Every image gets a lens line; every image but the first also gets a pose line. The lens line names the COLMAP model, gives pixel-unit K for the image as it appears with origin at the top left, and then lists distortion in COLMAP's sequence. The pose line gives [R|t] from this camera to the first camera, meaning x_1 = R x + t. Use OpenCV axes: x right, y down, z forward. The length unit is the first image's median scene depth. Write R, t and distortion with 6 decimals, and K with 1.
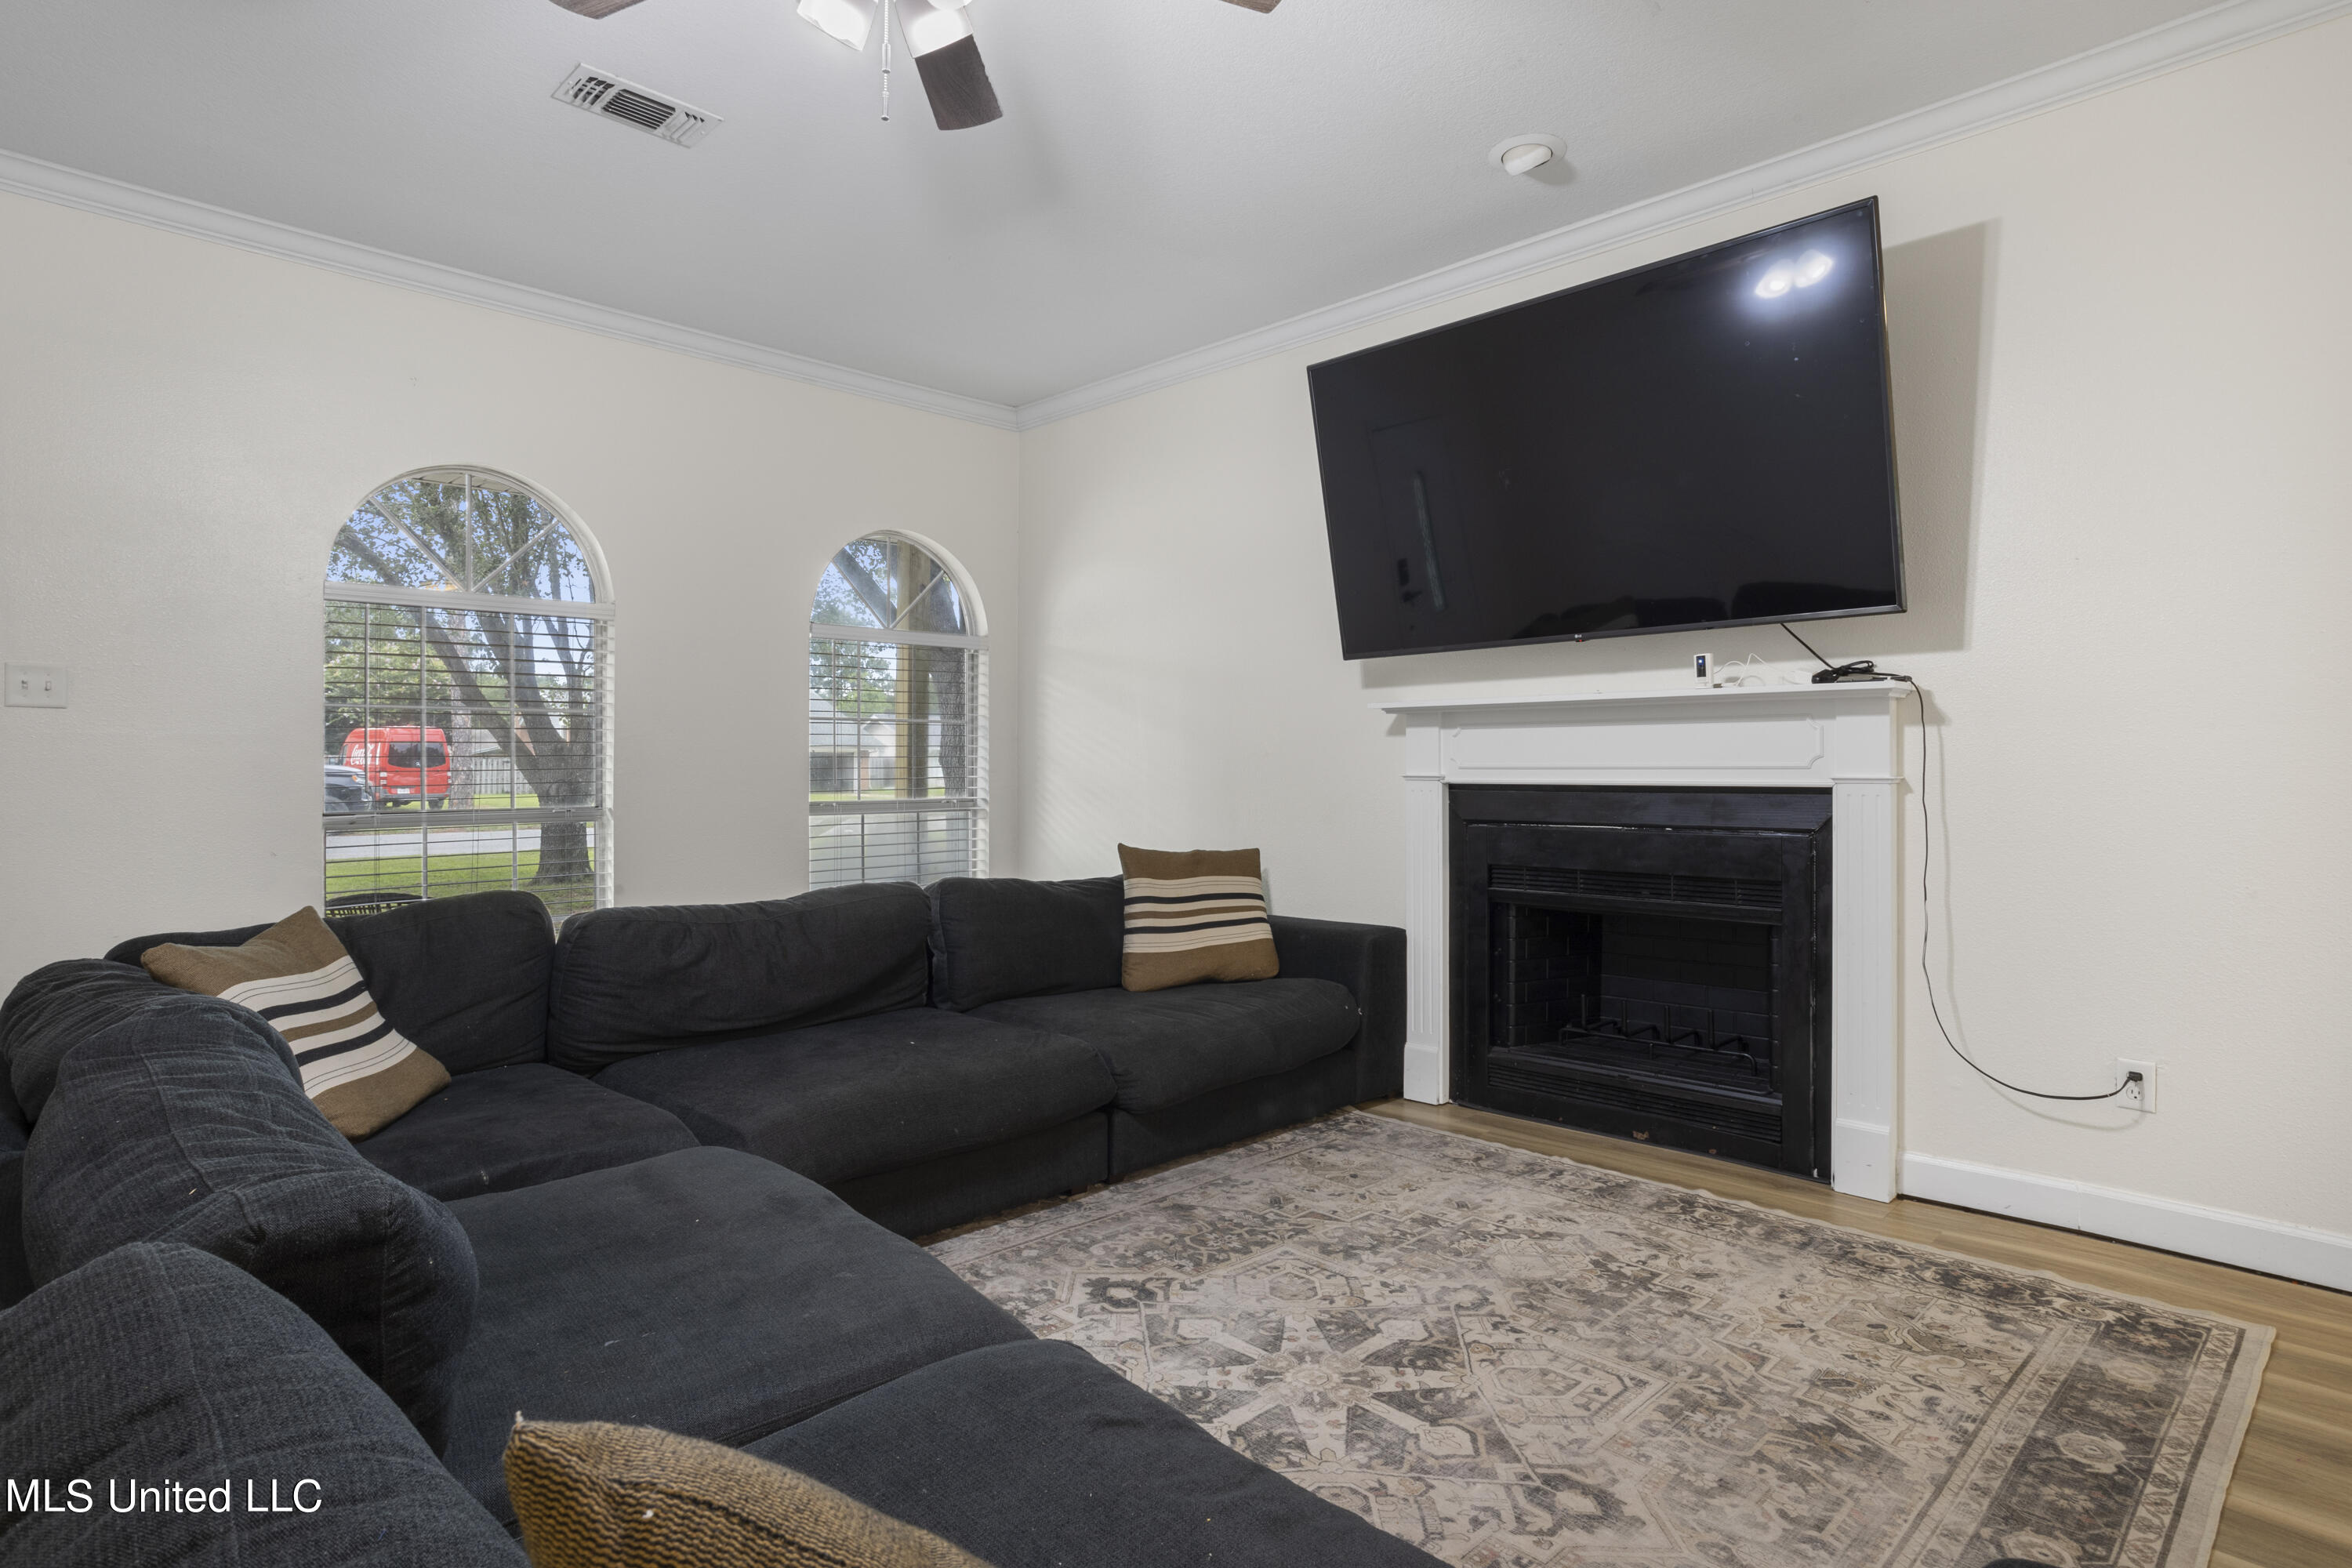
lens RADIAL K [[1251.6, 0, 1178.2], [0, 1251.6, 785.6], [0, 0, 1]] dist [-0.019823, 0.000347]
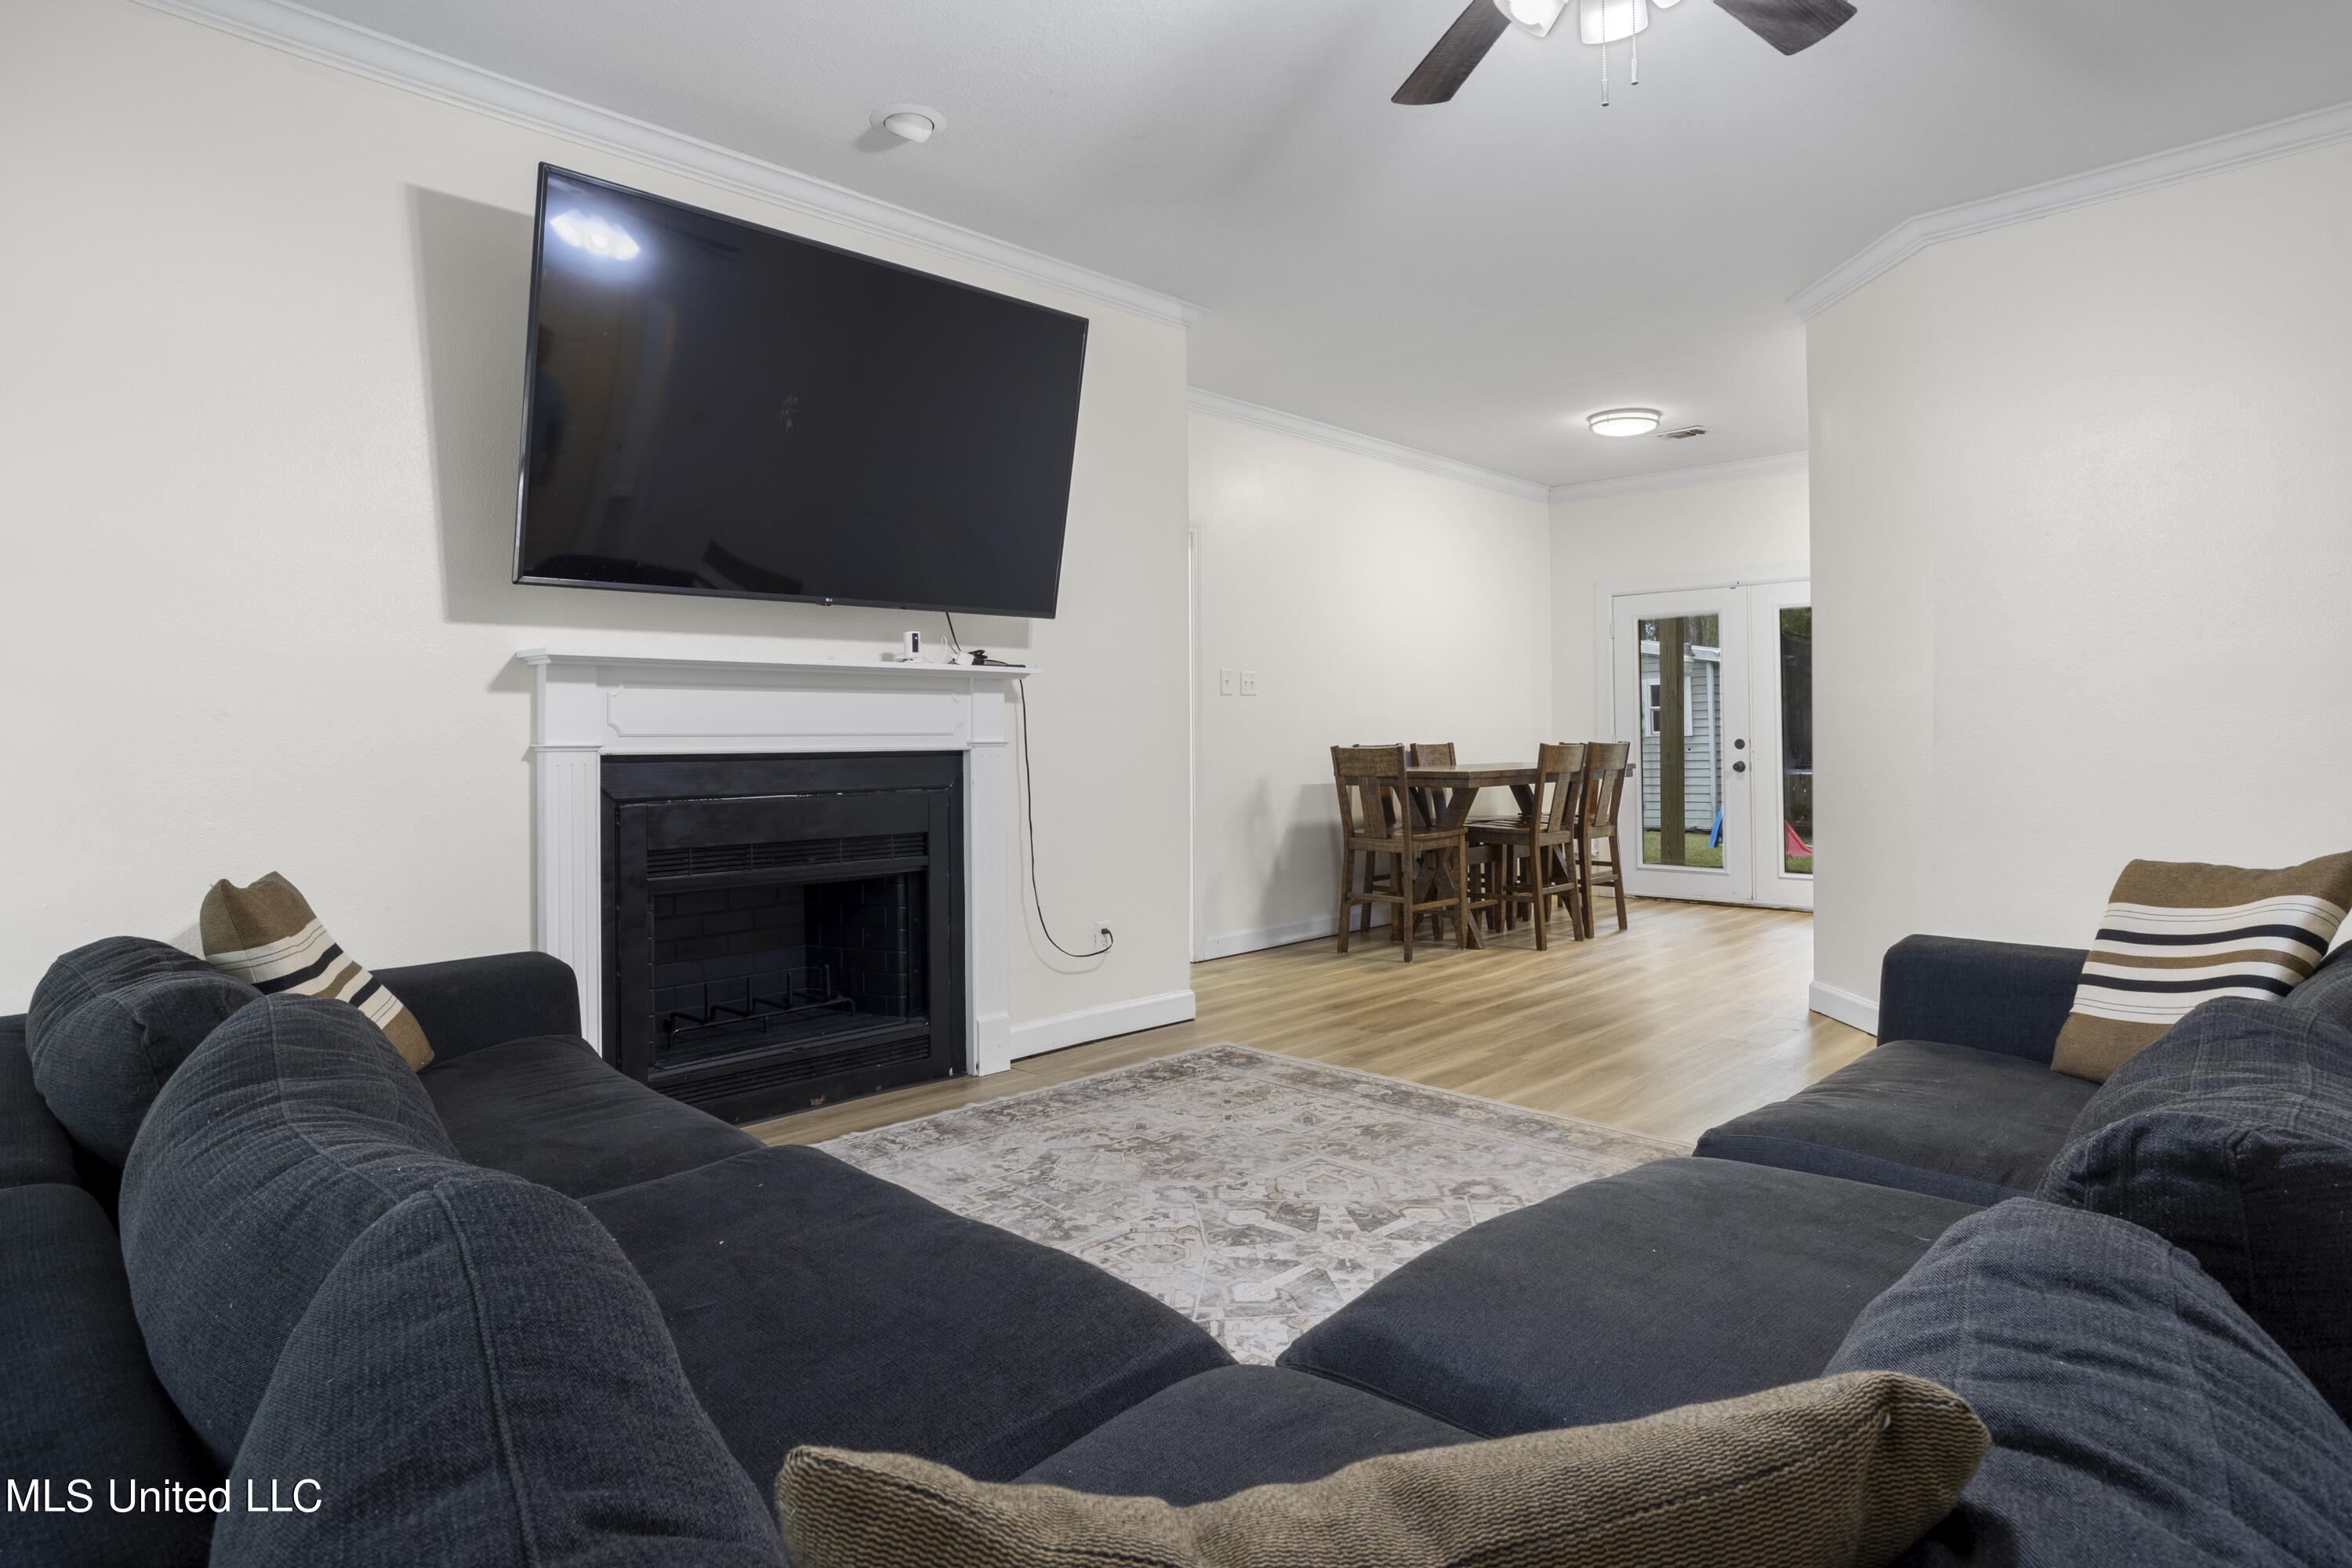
lens RADIAL K [[1335.5, 0, 1176.7], [0, 1335.5, 759.9], [0, 0, 1]] dist [-0.037441, 0.000092]
pose [[-0.036503, -0.015713, 0.999210, -0.966659], [0.019958, 0.999665, 0.016449, -0.007913], [-0.999134, 0.020542, -0.036178, 1.021031]]
